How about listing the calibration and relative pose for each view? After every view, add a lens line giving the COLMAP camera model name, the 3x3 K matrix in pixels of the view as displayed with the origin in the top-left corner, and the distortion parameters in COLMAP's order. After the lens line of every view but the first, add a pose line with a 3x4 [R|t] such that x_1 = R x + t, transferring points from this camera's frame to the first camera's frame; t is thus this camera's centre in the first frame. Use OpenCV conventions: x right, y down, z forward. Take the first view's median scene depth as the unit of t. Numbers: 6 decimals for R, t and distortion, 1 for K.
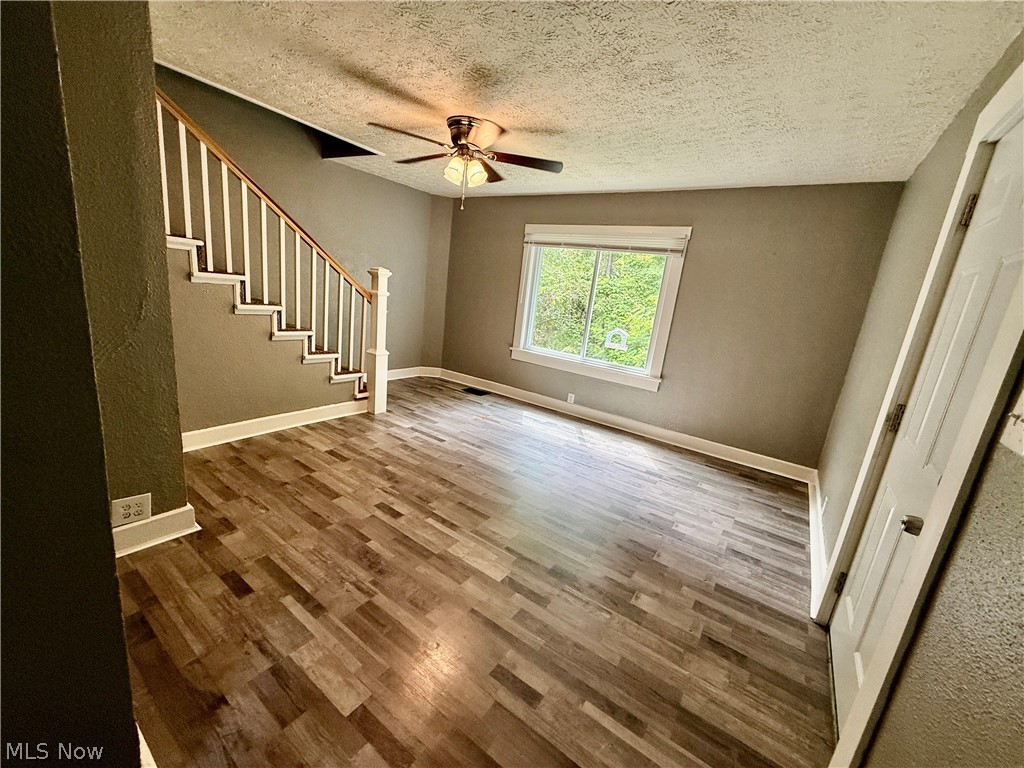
lens RADIAL K [[411.4, 0, 518.8], [0, 411.4, 385.5], [0, 0, 1]] dist [-0.000446, -0.000150]
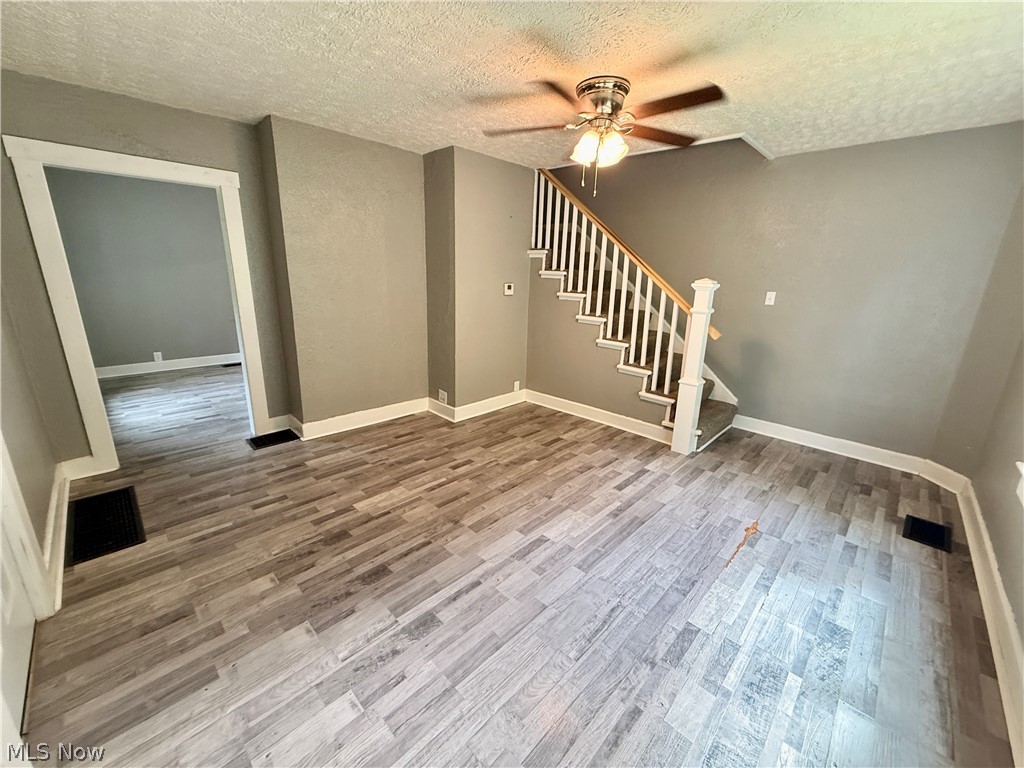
lens RADIAL K [[410.3, 0, 508.6], [0, 410.3, 385.2], [0, 0, 1]] dist [-0.000204, -0.000269]
pose [[-0.179622, 0.152688, -0.971814, 0.772839], [-0.272771, 0.941415, 0.198329, -0.200075], [0.945162, 0.300707, -0.127450, 1.093820]]
